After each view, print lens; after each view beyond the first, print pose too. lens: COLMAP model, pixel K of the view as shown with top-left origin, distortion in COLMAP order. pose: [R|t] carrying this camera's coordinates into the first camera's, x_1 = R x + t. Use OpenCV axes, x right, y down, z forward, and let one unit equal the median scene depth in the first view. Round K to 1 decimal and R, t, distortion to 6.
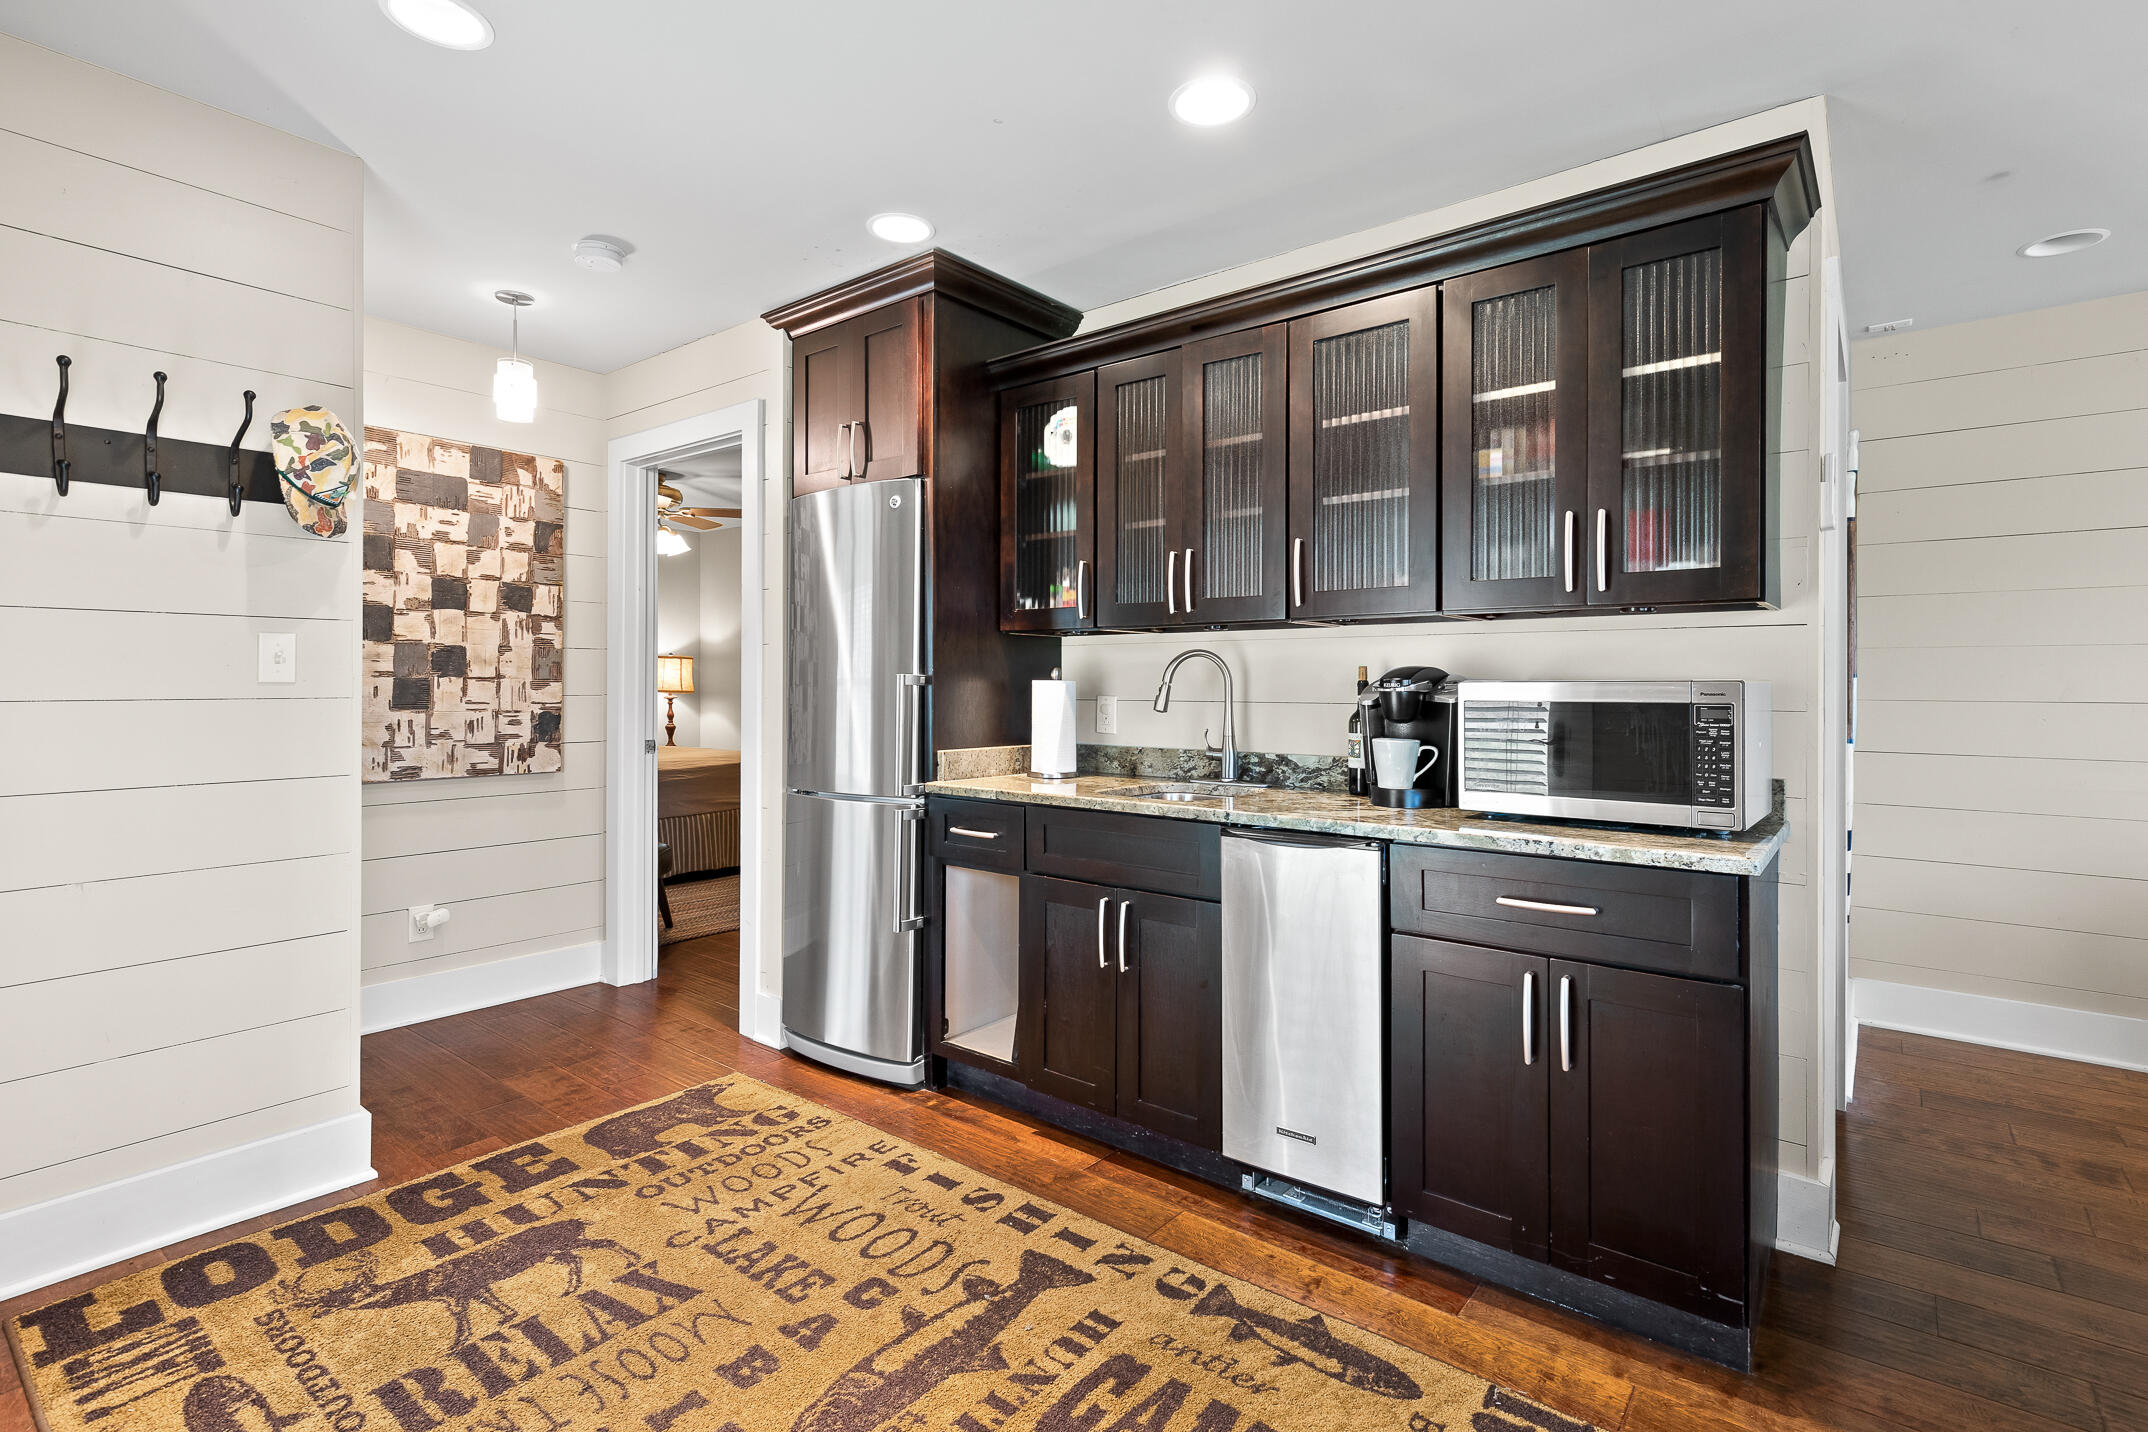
lens RADIAL K [[991.0, 0, 1046.2], [0, 991.0, 687.2], [0, 0, 1]] dist [0.007747, -0.000437]
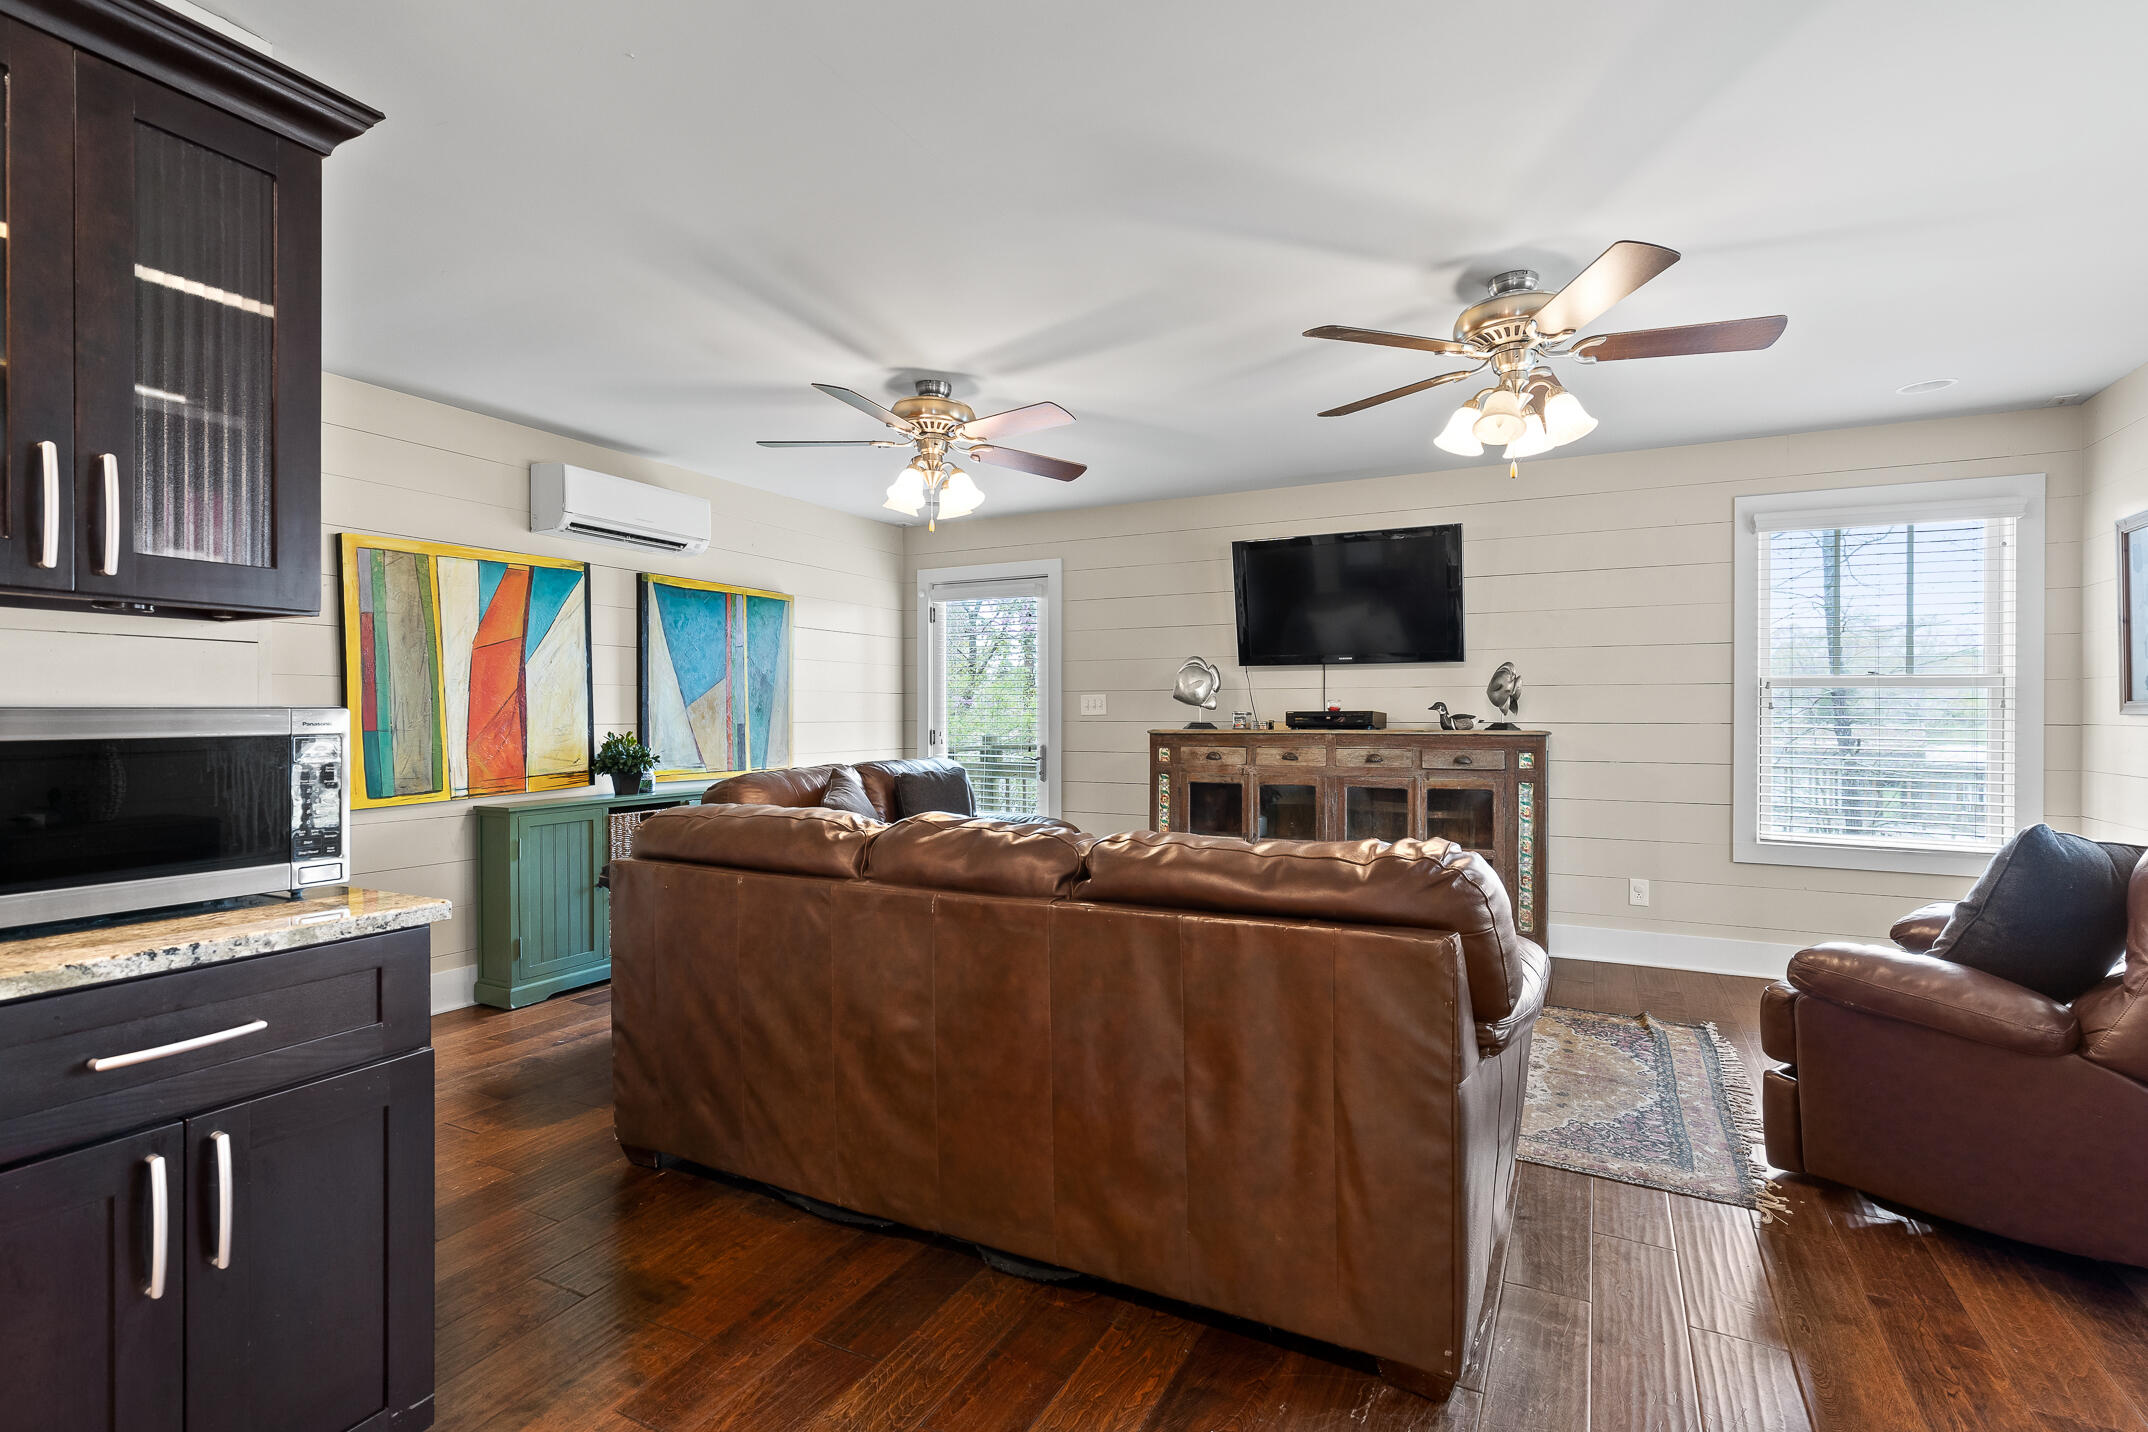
lens RADIAL K [[991.0, 0, 1110.7], [0, 991.0, 713.0], [0, 0, 1]] dist [0.007747, -0.000437]
pose [[-0.214567, -0.003020, 0.976705, -0.162995], [0.000589, 0.999995, 0.003221, -0.002659], [-0.976709, 0.001266, -0.214564, 0.300900]]
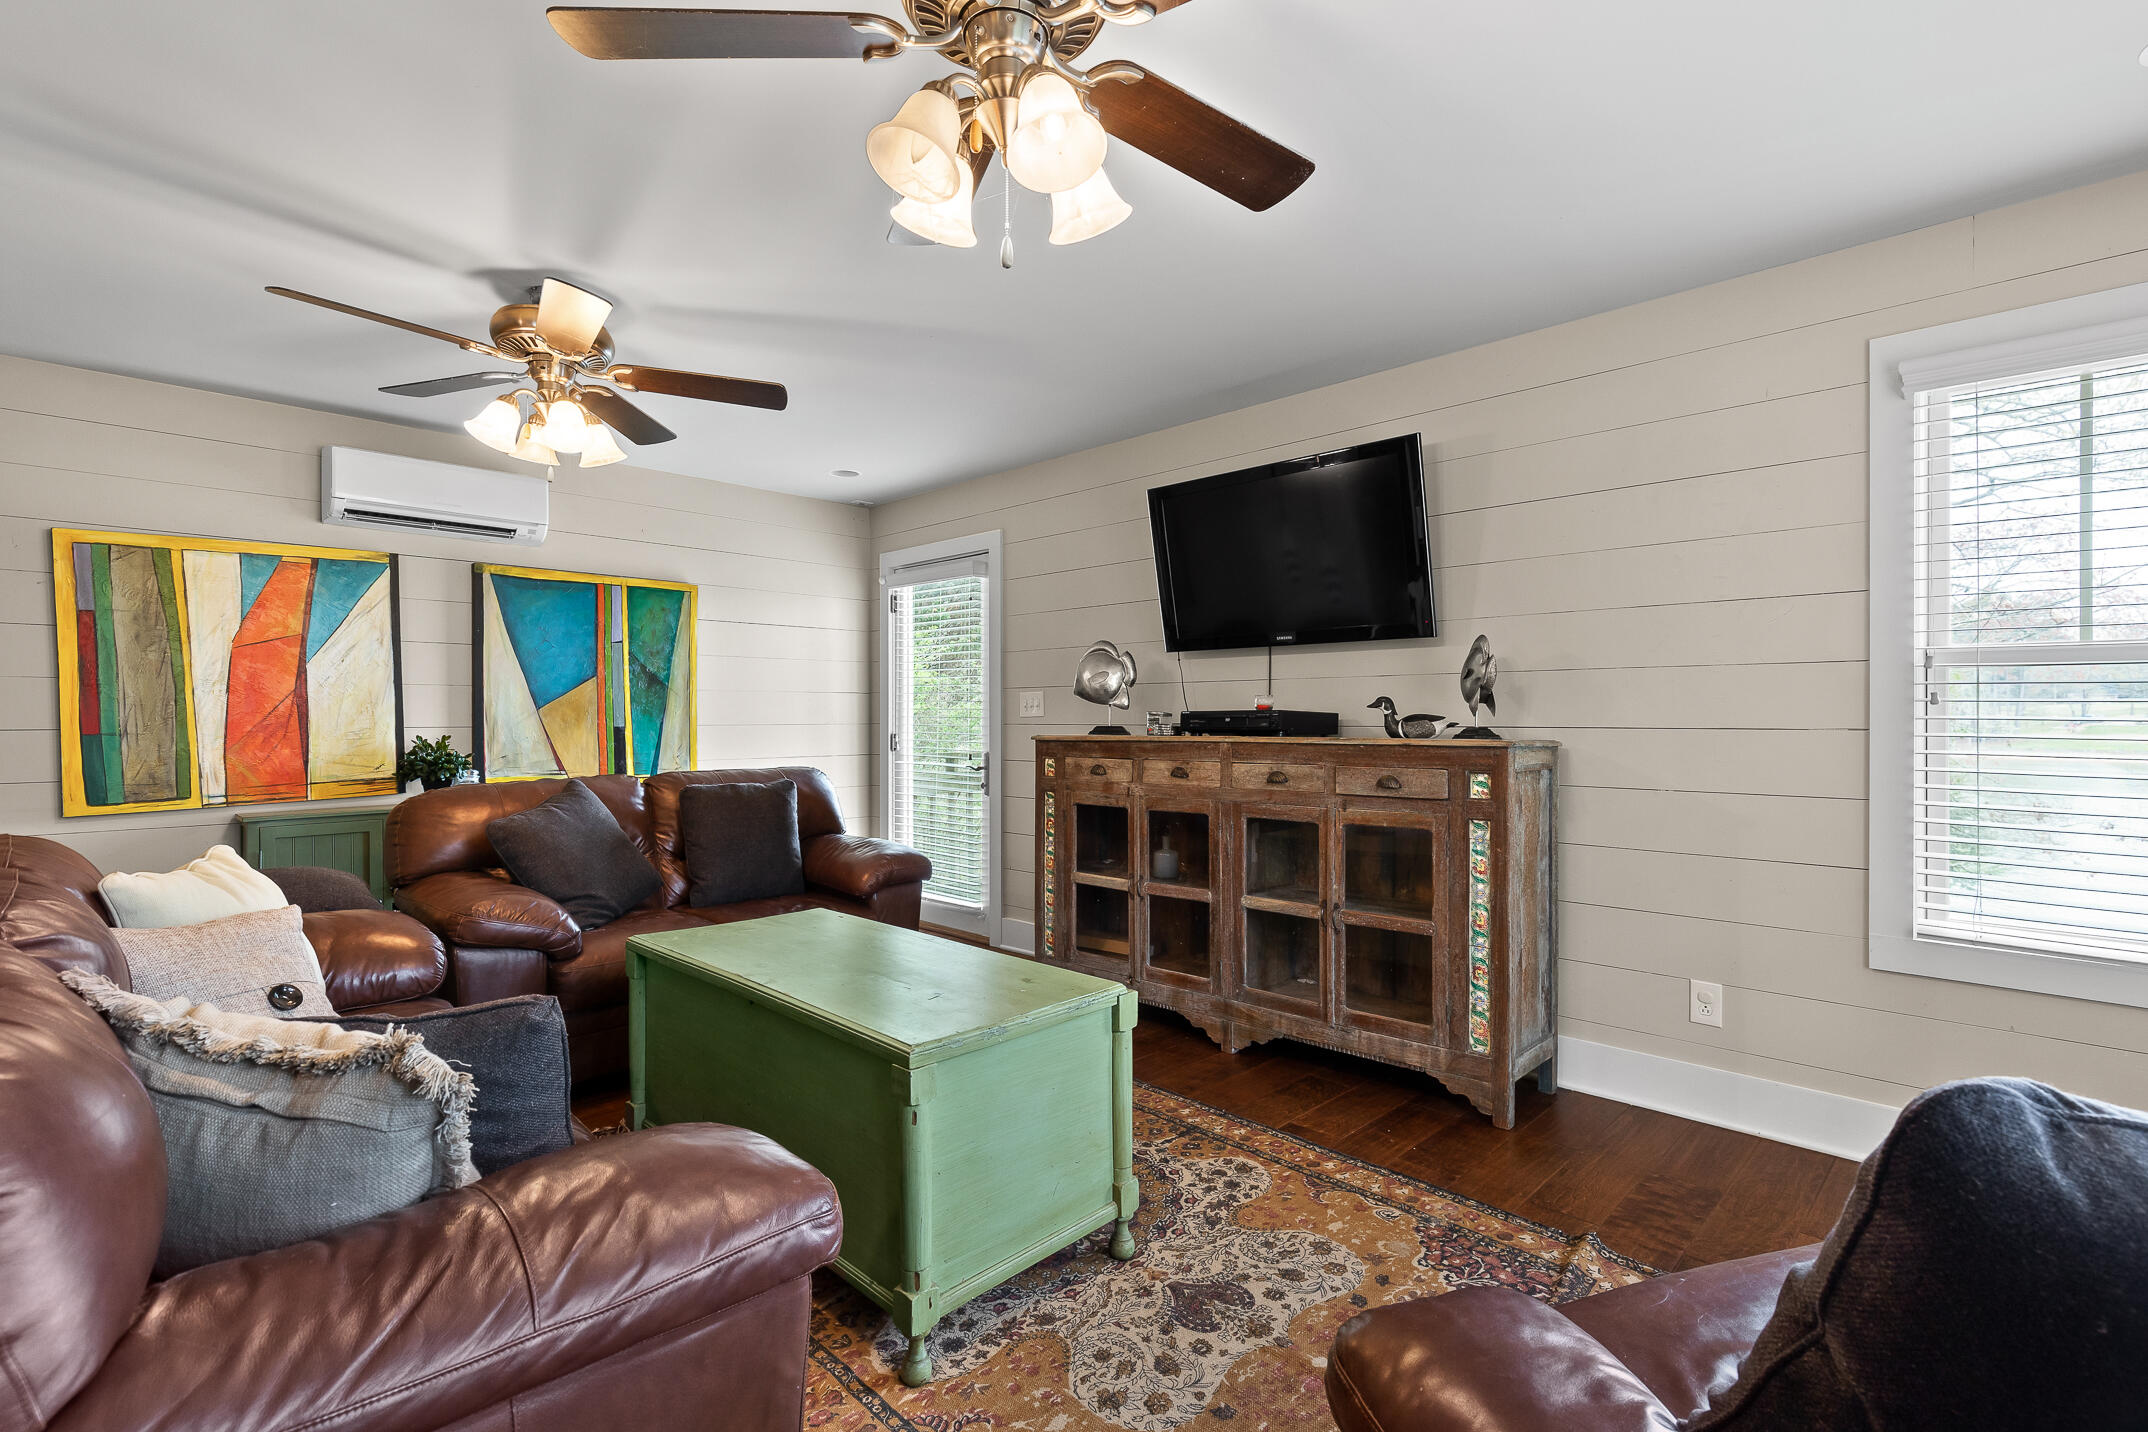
lens RADIAL K [[991.0, 0, 1089.6], [0, 991.0, 711.9], [0, 0, 1]] dist [0.007747, -0.000437]
pose [[0.094761, 0.000128, 0.995500, 0.139387], [0.003942, 0.999992, -0.000504, 0.000953], [-0.995492, 0.003972, 0.094760, -0.285684]]
